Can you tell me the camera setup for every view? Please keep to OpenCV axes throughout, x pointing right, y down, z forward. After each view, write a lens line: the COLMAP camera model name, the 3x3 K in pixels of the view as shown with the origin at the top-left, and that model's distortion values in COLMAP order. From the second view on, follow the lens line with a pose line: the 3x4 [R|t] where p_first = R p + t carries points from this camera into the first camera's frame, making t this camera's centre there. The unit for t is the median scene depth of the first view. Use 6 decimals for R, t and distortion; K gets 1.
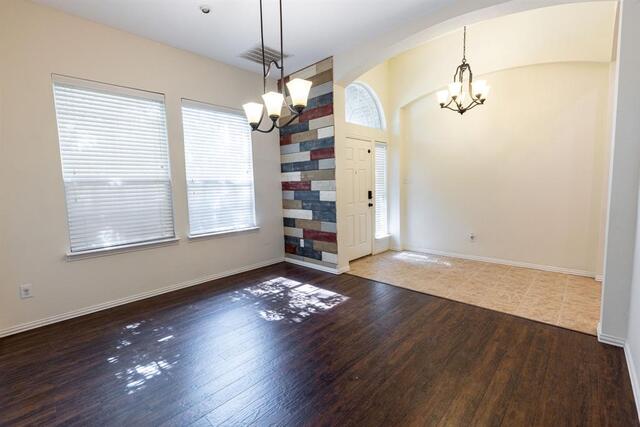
lens RADIAL K [[285.1, 0, 319.4], [0, 285.1, 209.7], [0, 0, 1]] dist [0.000398, -0.000320]
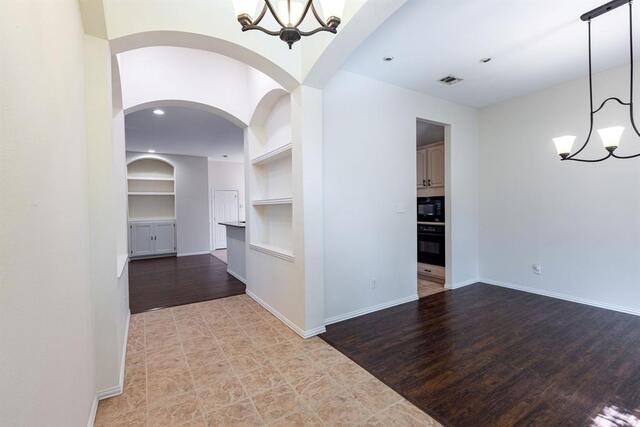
lens RADIAL K [[285.1, 0, 319.4], [0, 285.1, 209.7], [0, 0, 1]] dist [0.000398, -0.000320]
pose [[-0.967159, 0.045505, 0.250065, 0.517025], [0.070003, 0.993482, 0.089961, -0.207607], [-0.244341, 0.104512, -0.964041, 1.855042]]
